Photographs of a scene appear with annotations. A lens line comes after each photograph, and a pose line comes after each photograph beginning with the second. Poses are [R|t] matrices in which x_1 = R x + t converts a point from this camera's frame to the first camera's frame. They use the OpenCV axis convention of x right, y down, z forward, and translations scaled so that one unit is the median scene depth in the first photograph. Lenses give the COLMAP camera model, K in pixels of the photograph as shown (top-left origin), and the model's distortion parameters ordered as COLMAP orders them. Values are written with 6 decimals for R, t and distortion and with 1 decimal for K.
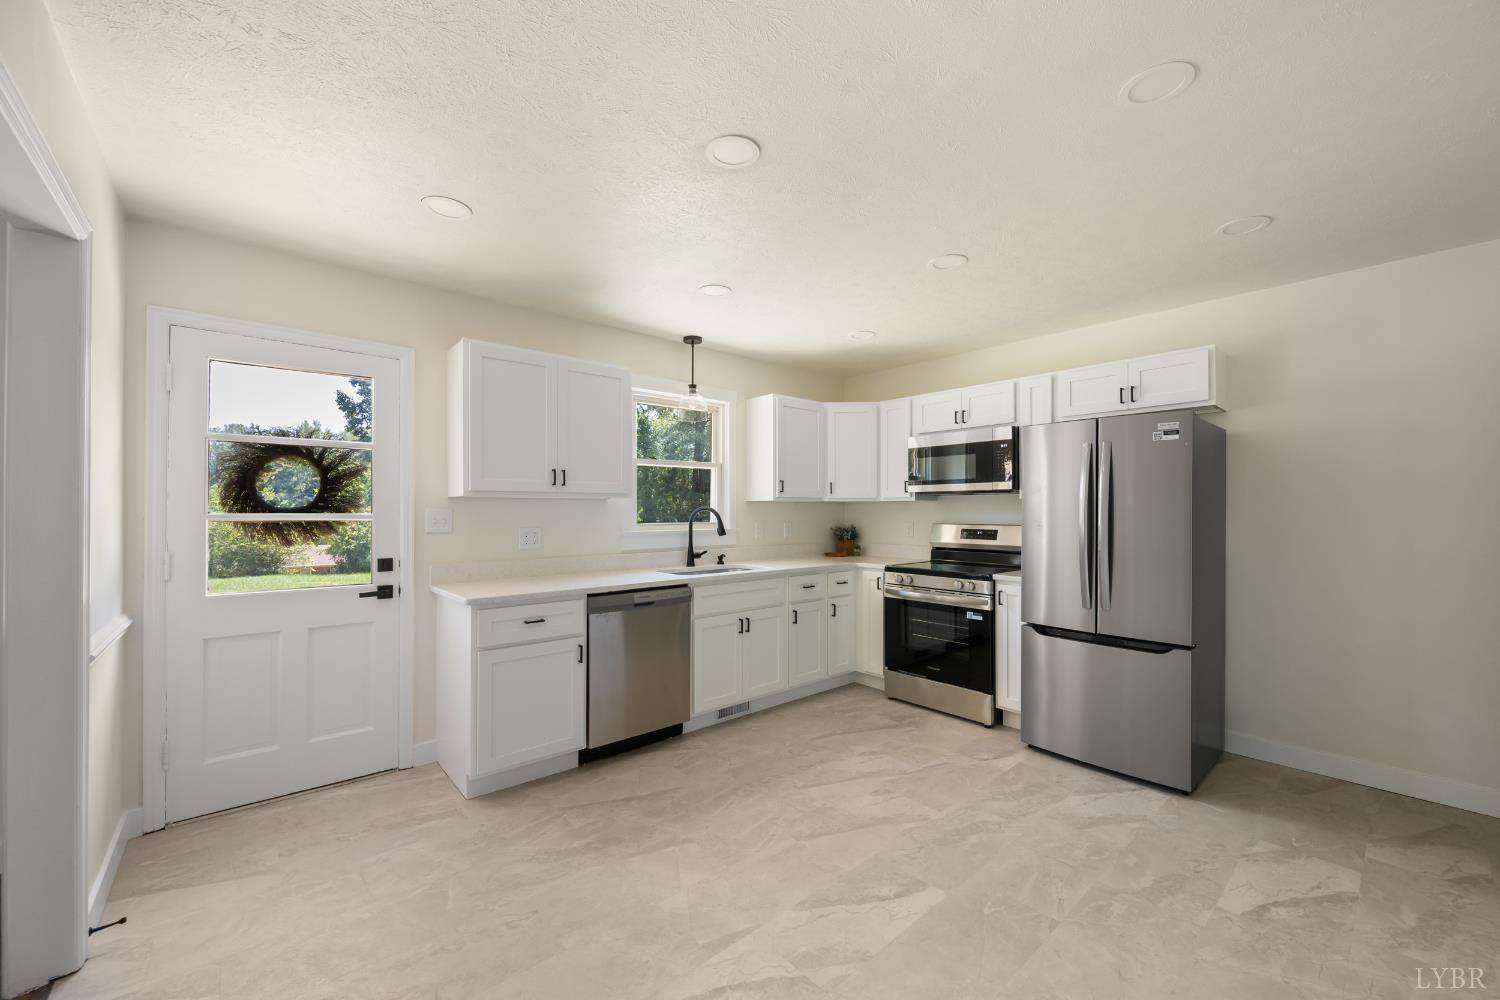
lens RADIAL K [[588.8, 0, 756.2], [0, 588.8, 505.9], [0, 0, 1]] dist [0.000453, 0.000205]
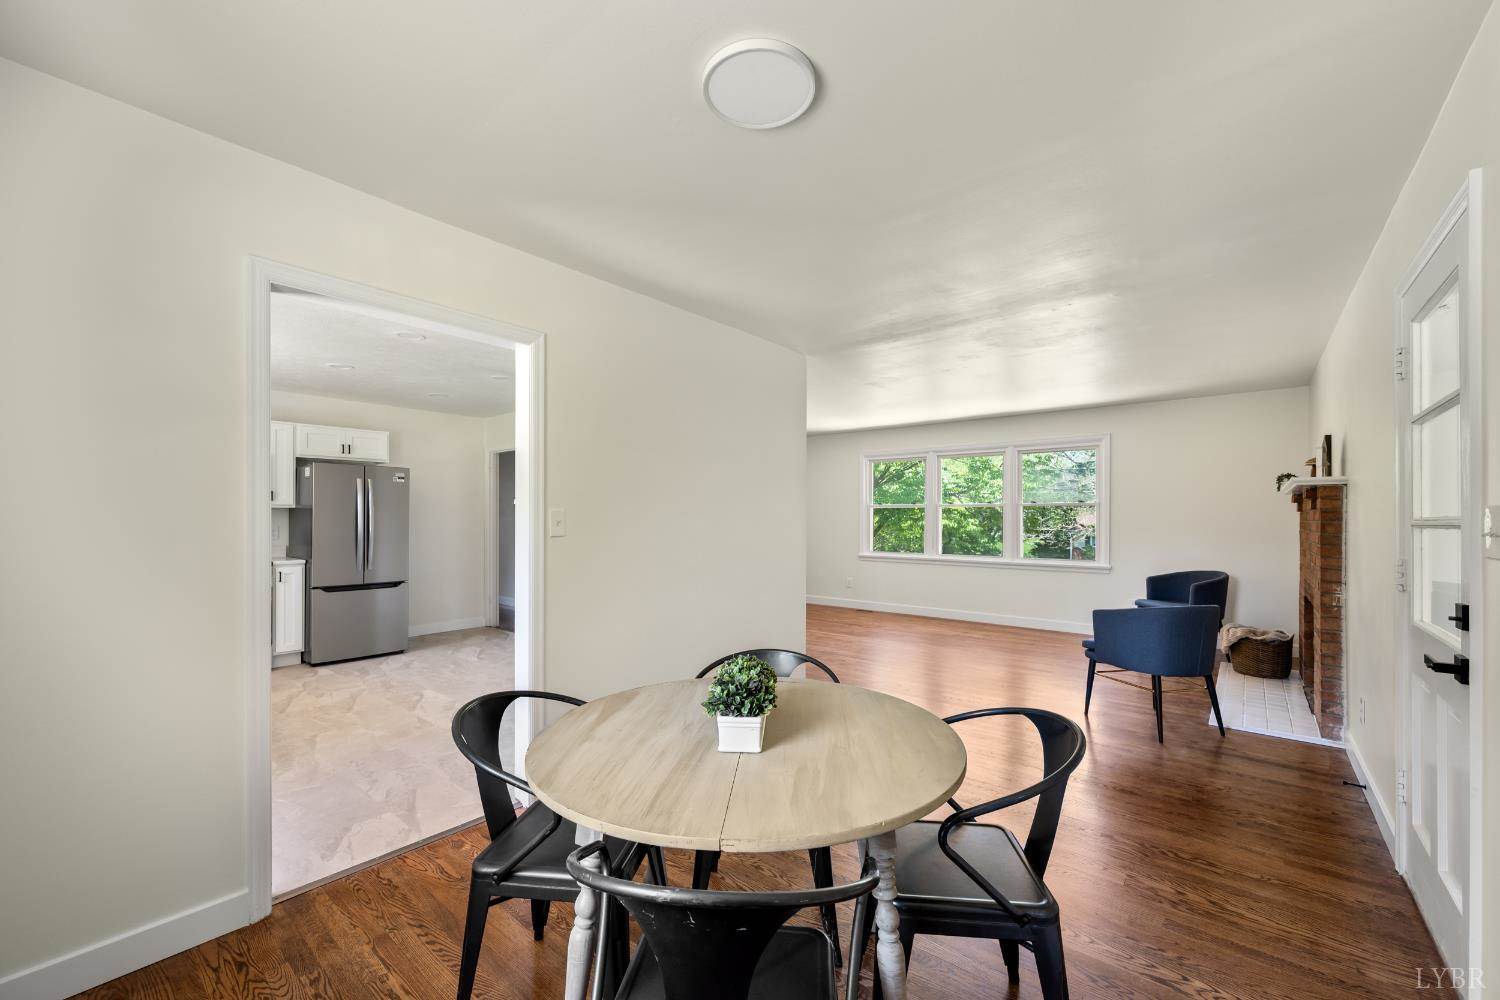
lens RADIAL K [[588.8, 0, 740.4], [0, 588.8, 518.4], [0, 0, 1]] dist [0.000453, 0.000205]
pose [[-0.148243, 0.000581, 0.988951, -1.250376], [-0.007108, 0.999973, -0.001653, 0.008628], [-0.988925, -0.007275, -0.148235, 0.110345]]
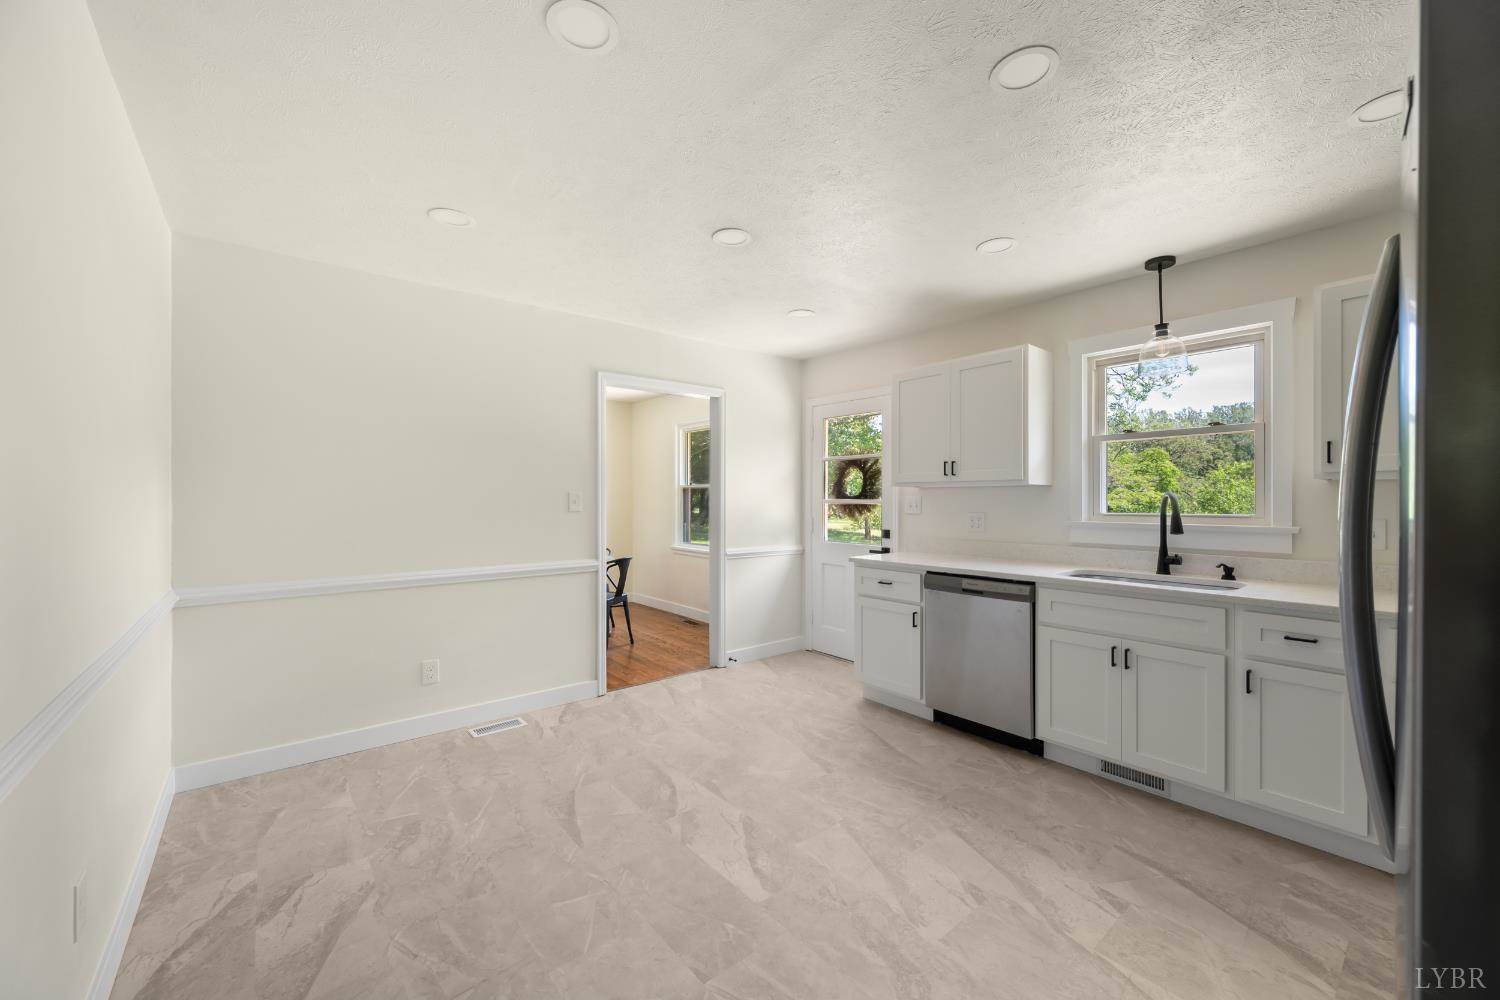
lens RADIAL K [[588.8, 0, 754.9], [0, 588.8, 500.3], [0, 0, 1]] dist [0.000453, 0.000205]
pose [[-0.031361, 0.003928, -0.999500, 0.778375], [0.006900, 0.999969, 0.003714, 0.005890], [0.999484, -0.006780, -0.031387, 0.633838]]
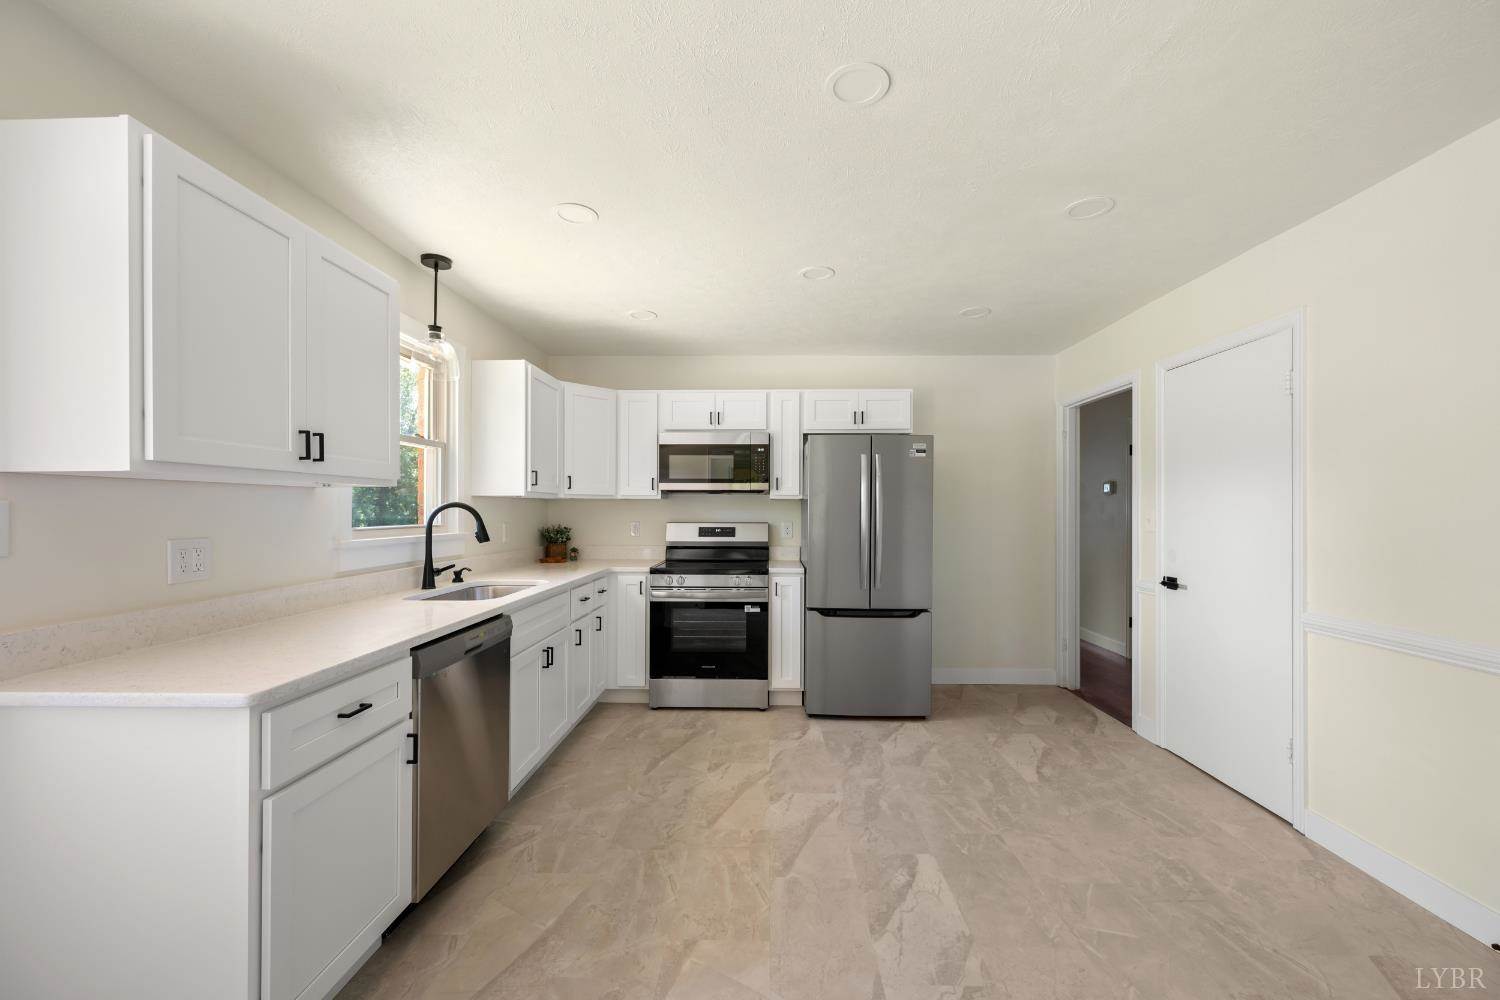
lens RADIAL K [[588.8, 0, 759.0], [0, 588.8, 508.3], [0, 0, 1]] dist [0.000453, 0.000205]
pose [[0.676293, 0.005160, 0.736615, -0.440332], [-0.008517, 0.999963, 0.000815, 0.005881], [-0.736584, -0.006825, 0.676312, 0.304392]]
